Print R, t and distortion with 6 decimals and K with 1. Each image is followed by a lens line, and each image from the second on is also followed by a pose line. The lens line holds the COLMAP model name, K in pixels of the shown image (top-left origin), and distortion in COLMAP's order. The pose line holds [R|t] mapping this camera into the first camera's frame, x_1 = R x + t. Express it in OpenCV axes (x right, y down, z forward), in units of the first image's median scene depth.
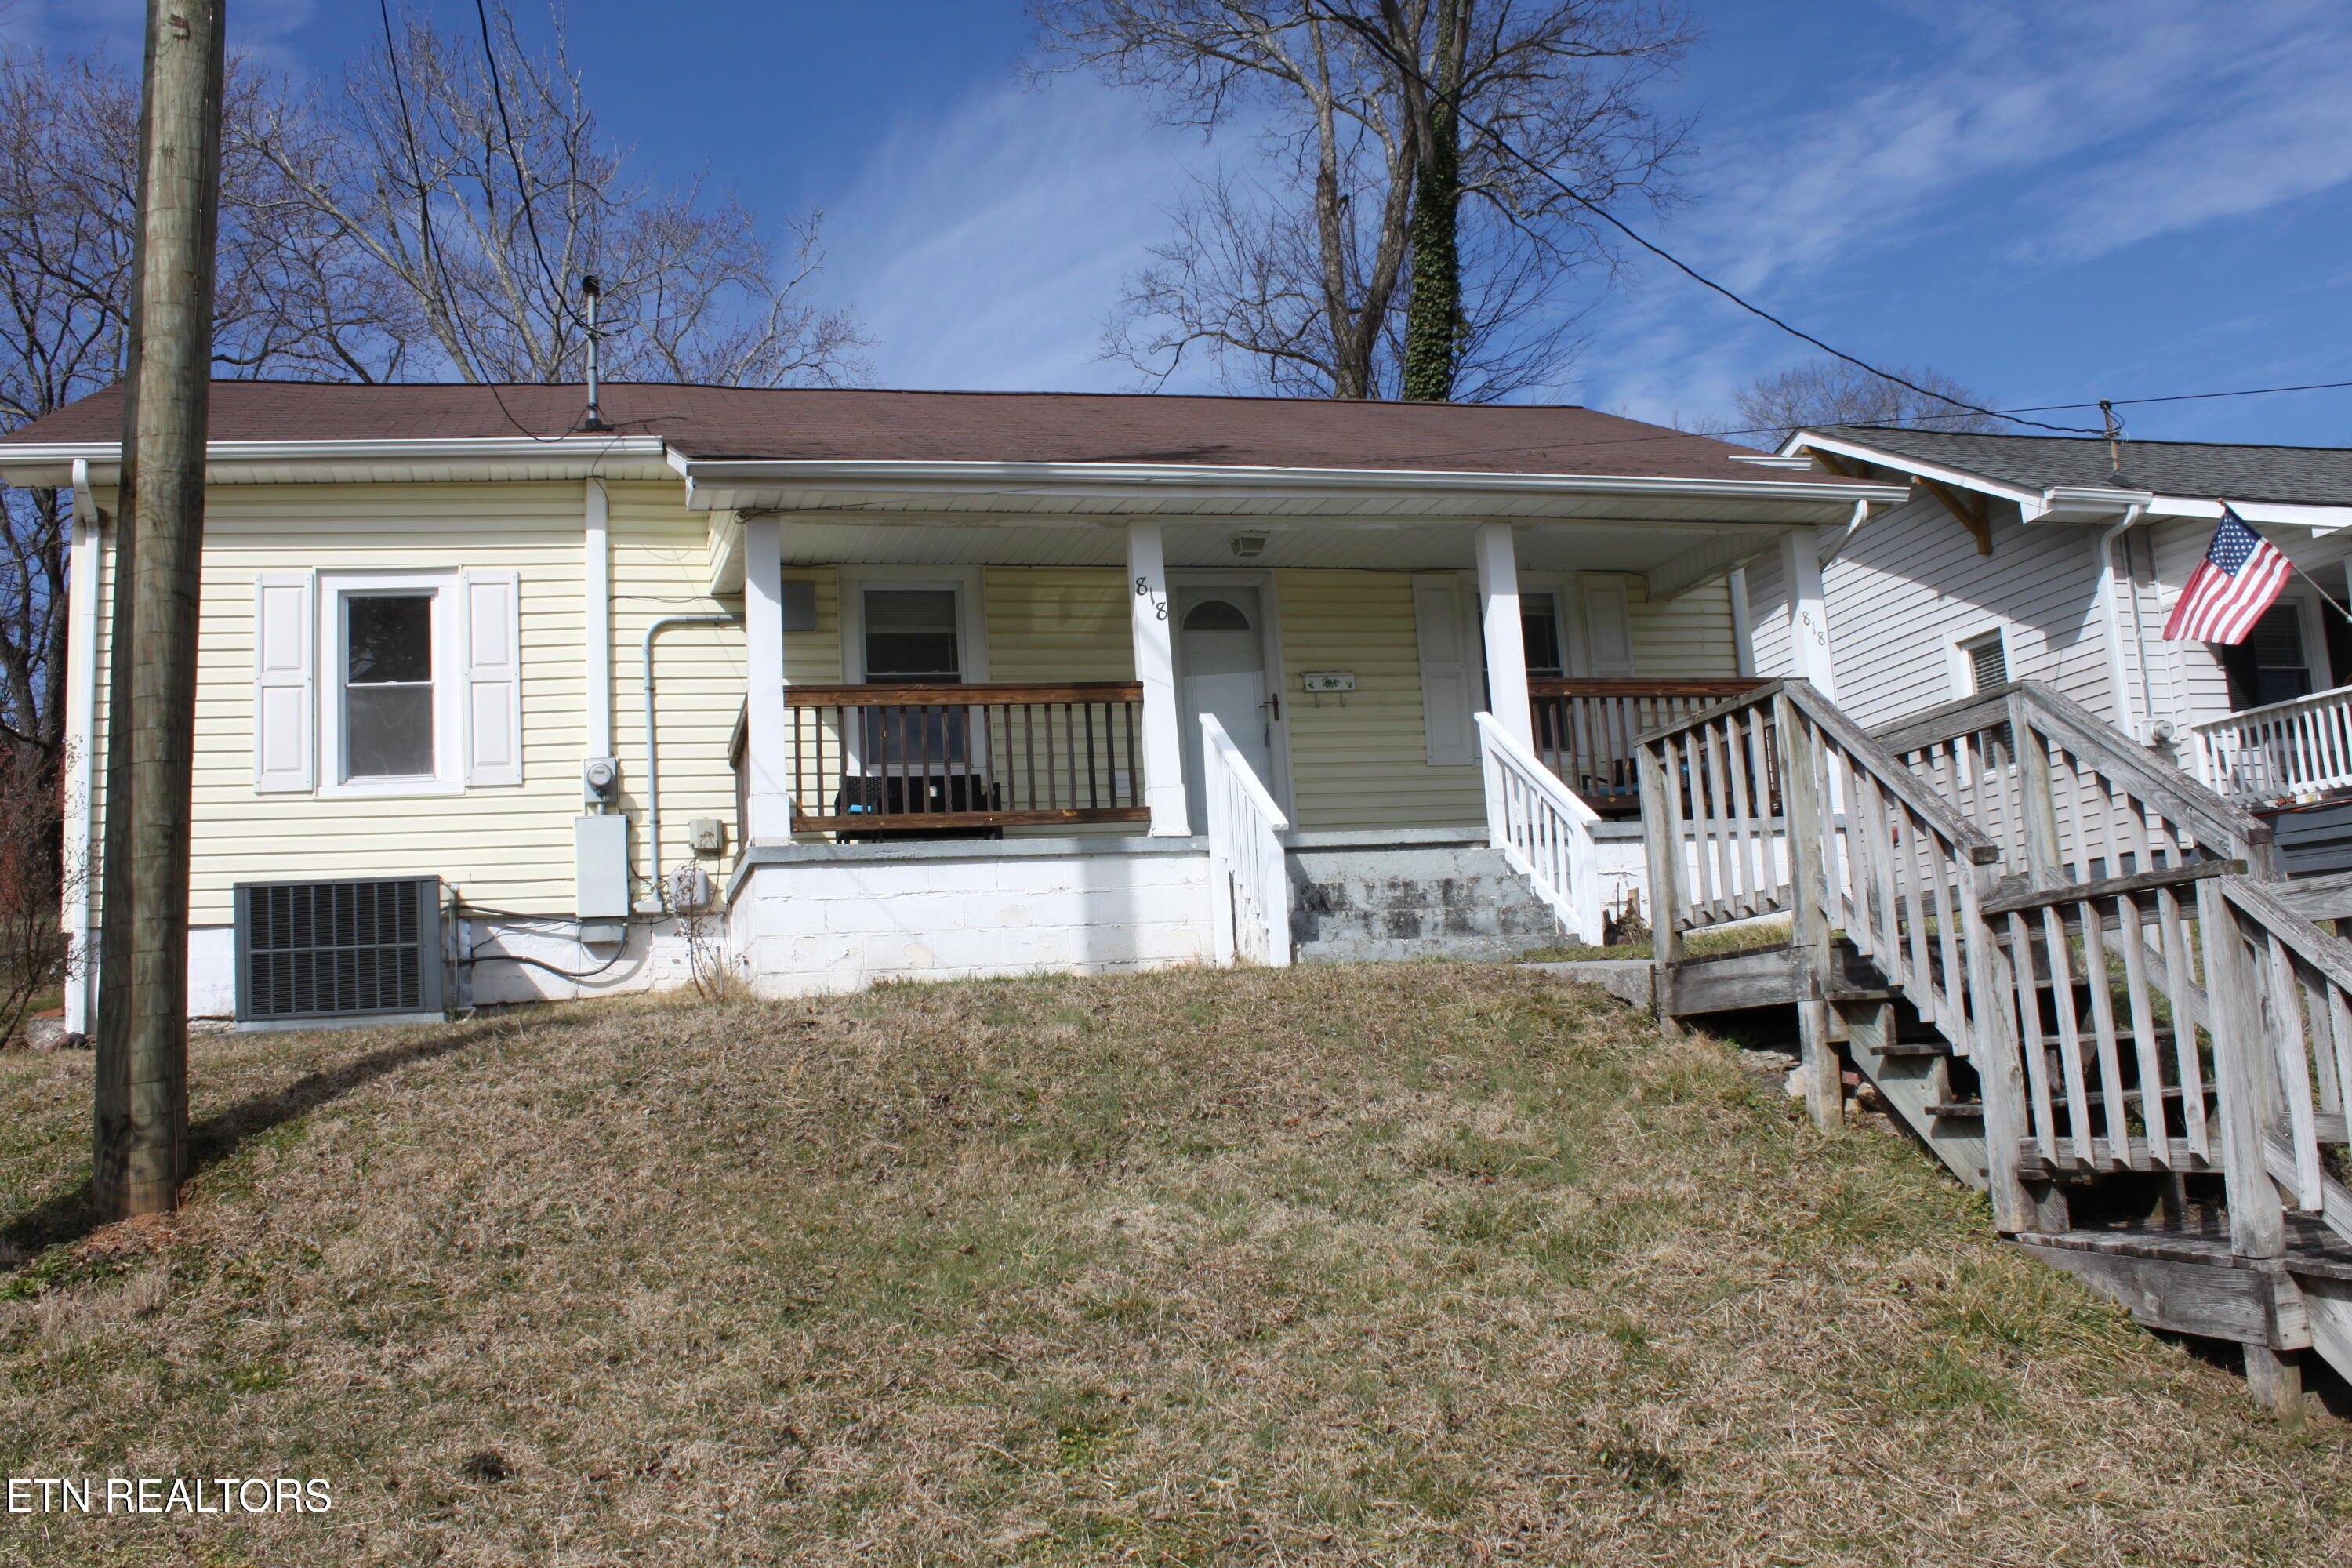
lens RADIAL K [[1947.5, 0, 1158.0], [0, 1947.5, 783.0], [0, 0, 1]] dist [-0.121403, 0.060343]
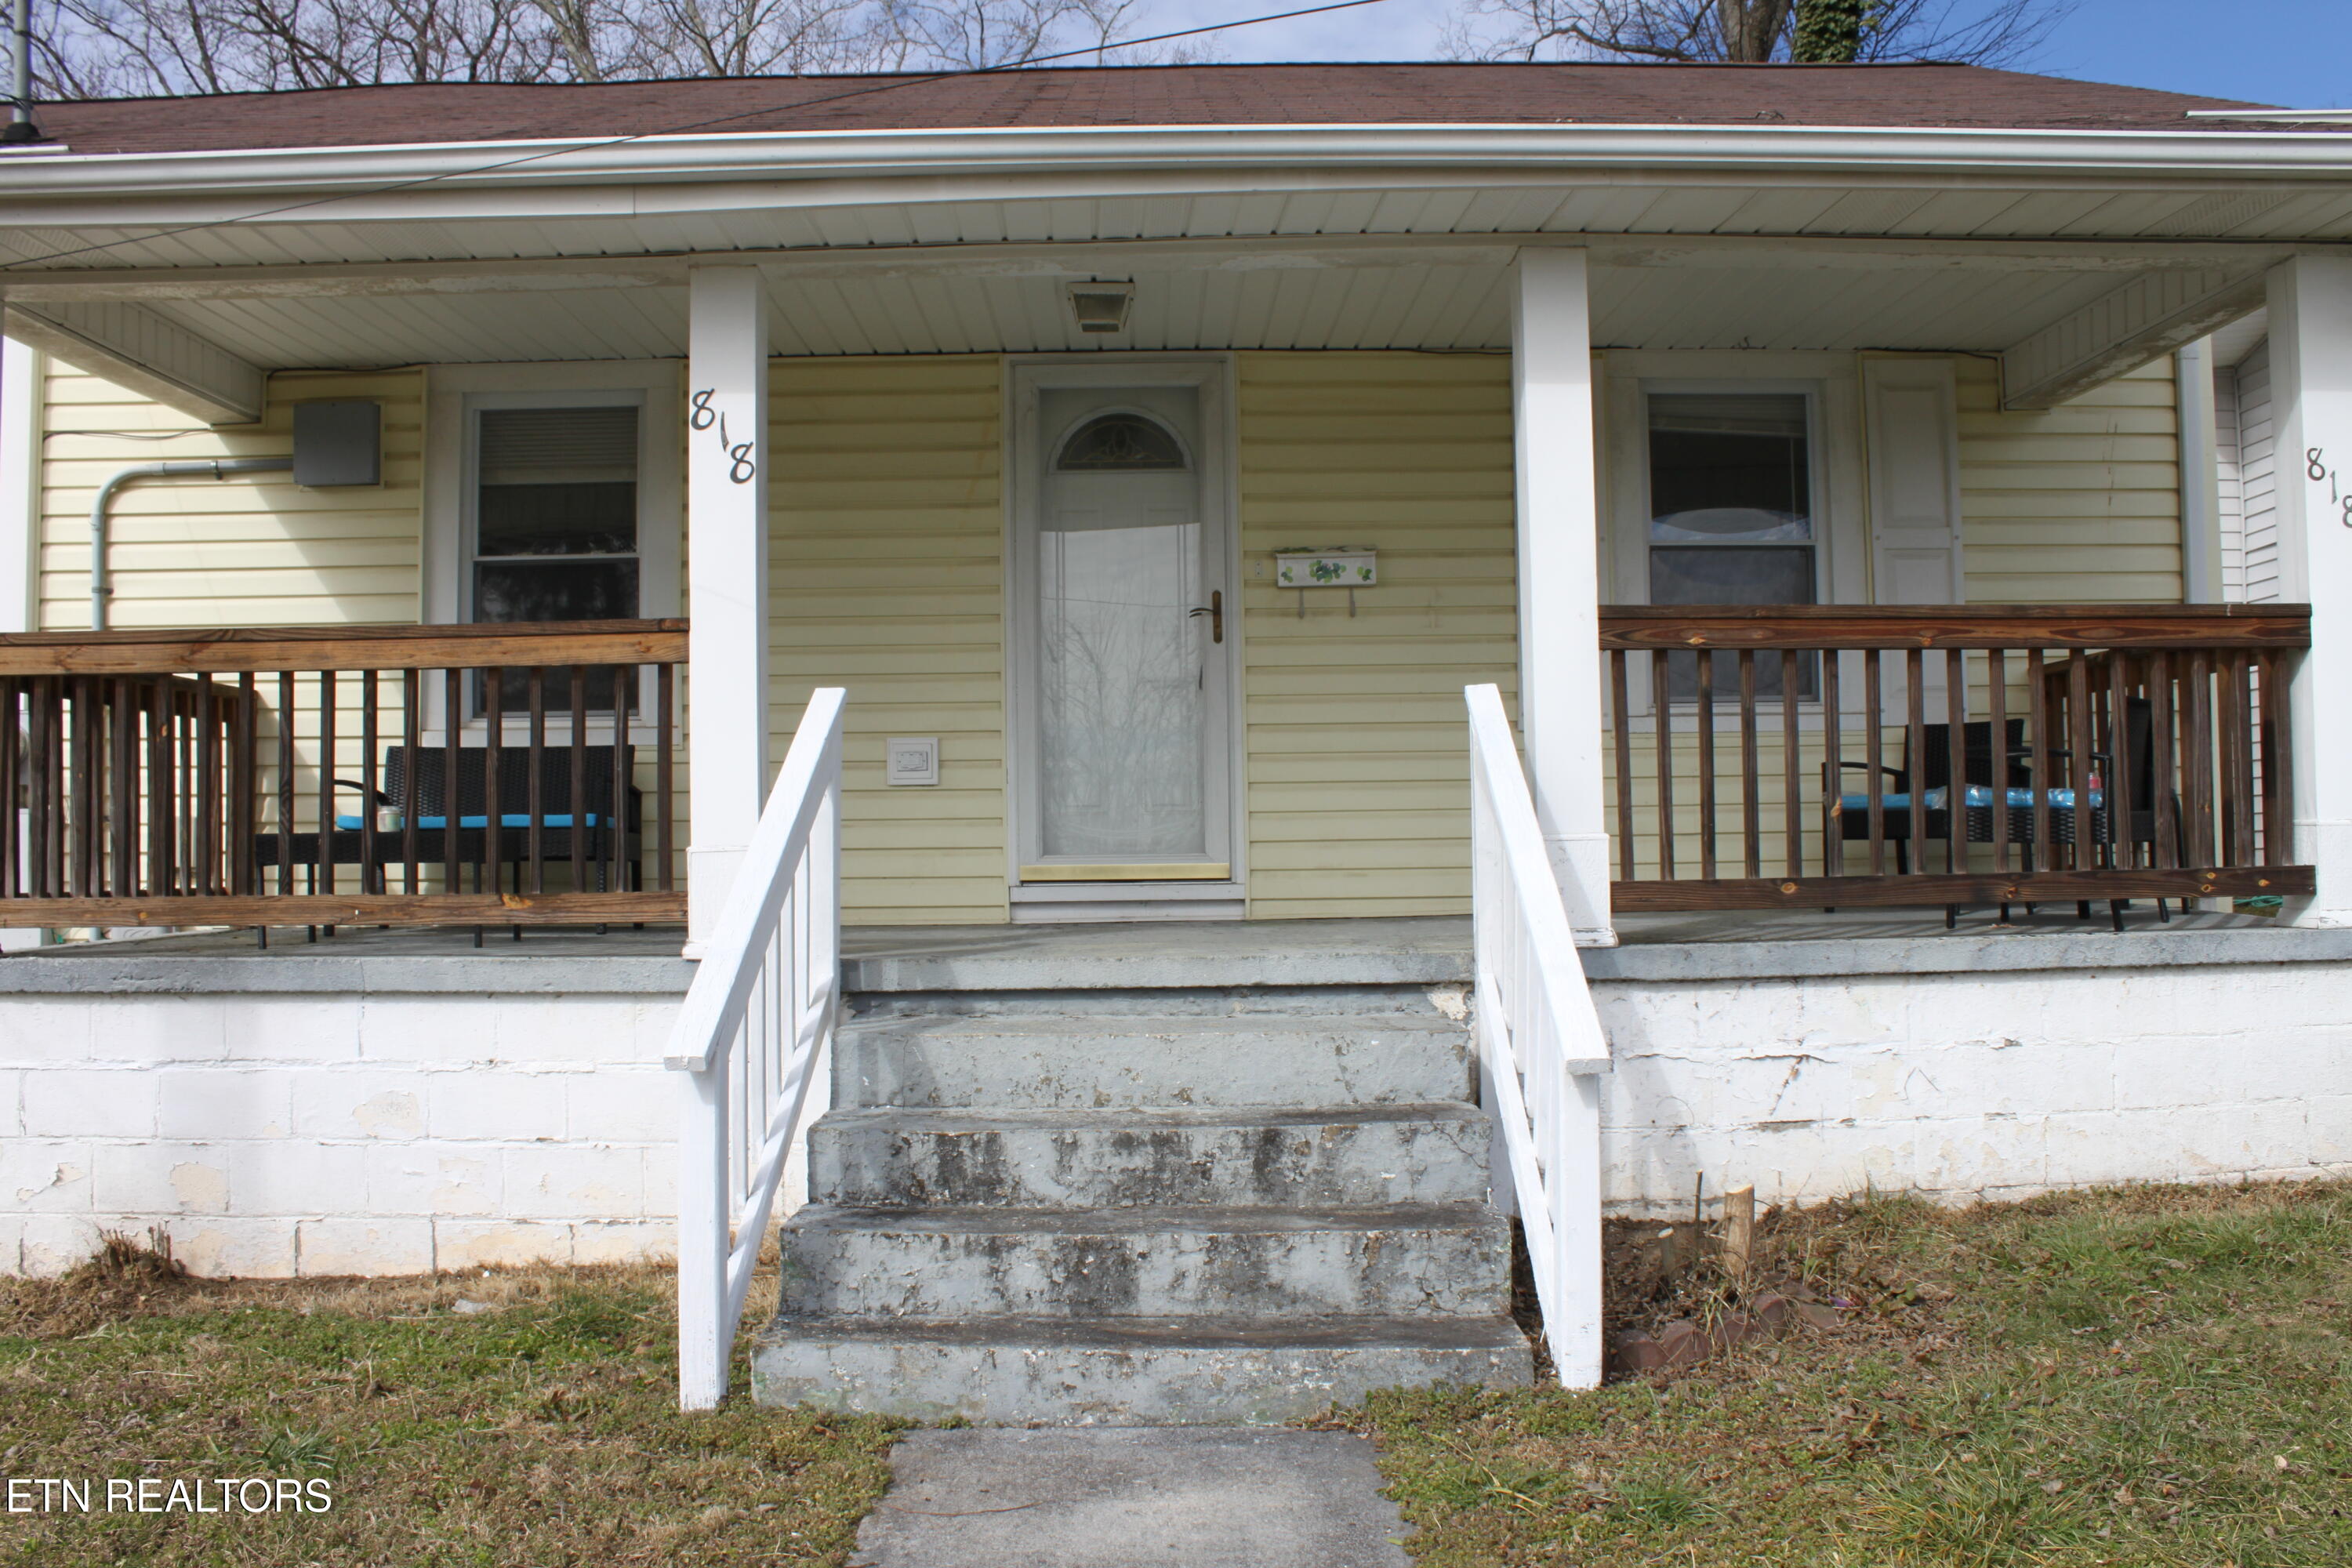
lens RADIAL K [[1947.5, 0, 1169.8], [0, 1947.5, 779.6], [0, 0, 1]] dist [-0.121403, 0.060343]
pose [[0.968255, 0.038679, -0.246955, 0.193671], [-0.010009, 0.993163, 0.116309, -0.060962], [0.249765, -0.110145, 0.962021, 0.519238]]
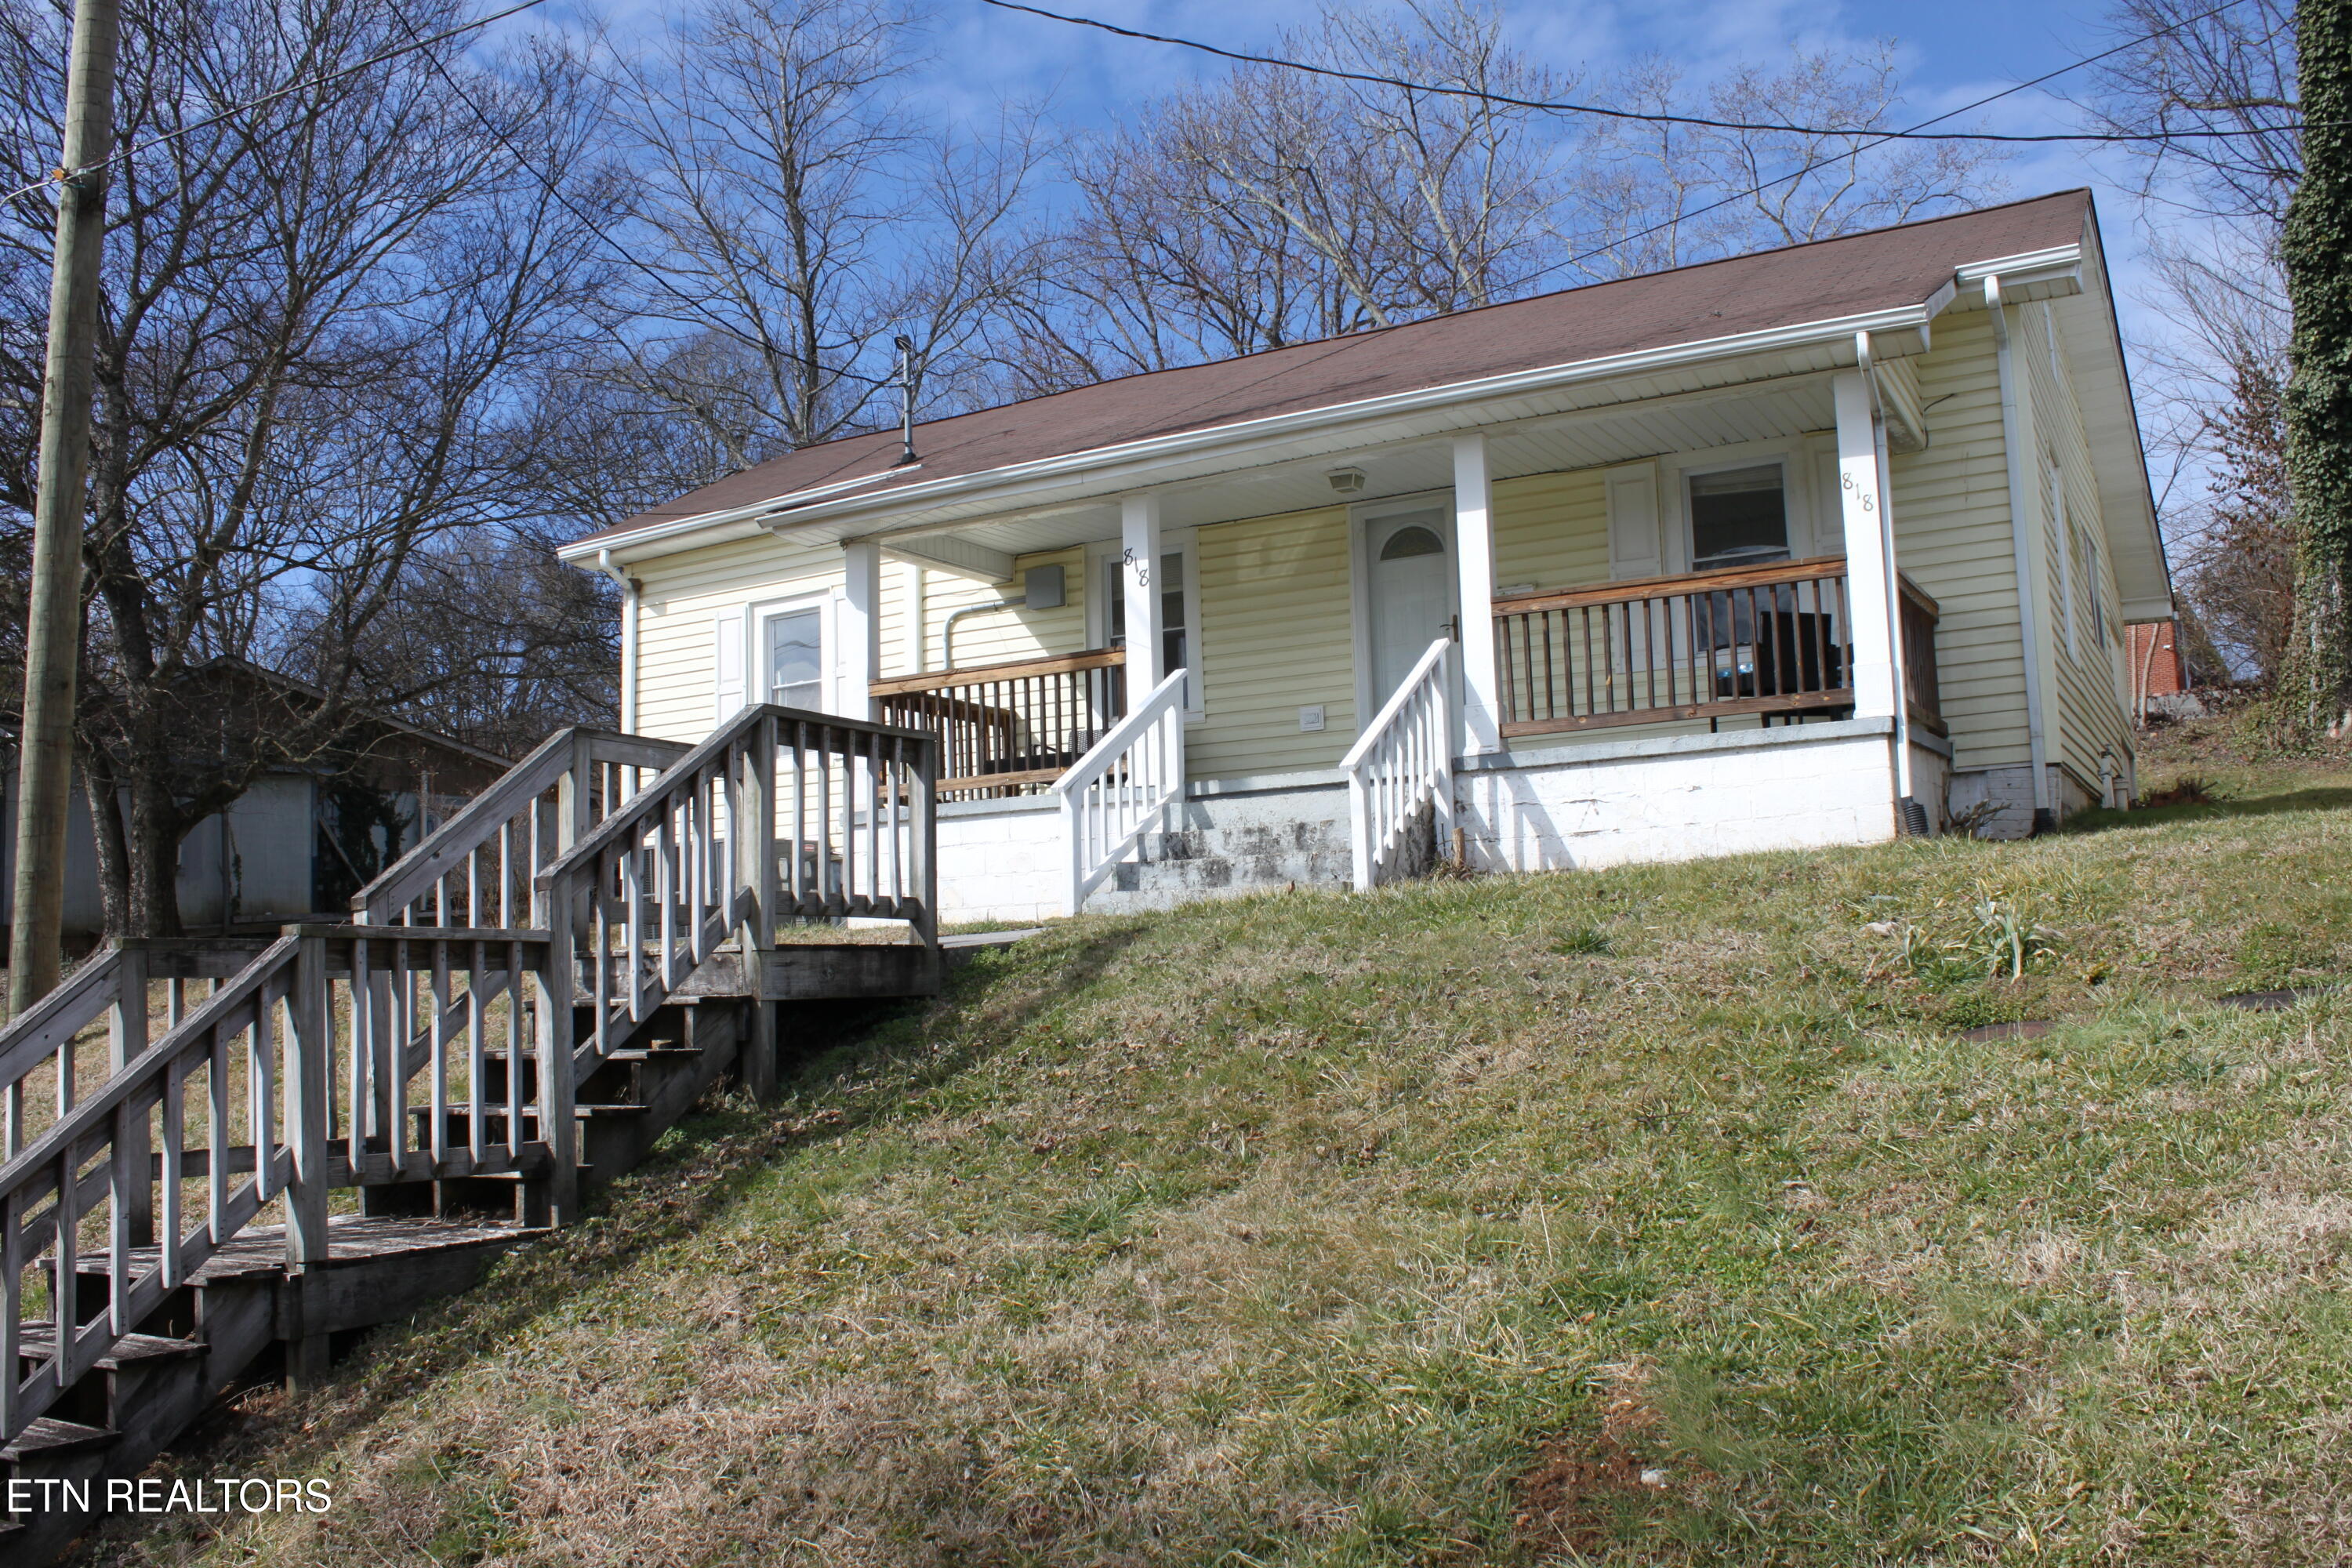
lens RADIAL K [[1947.5, 0, 1151.8], [0, 1947.5, 787.3], [0, 0, 1]] dist [-0.121403, 0.060343]
pose [[0.721506, -0.032879, -0.691627, 0.674676], [0.087599, 0.995180, 0.044074, -0.017361], [0.686845, -0.092385, 0.720909, 0.189714]]
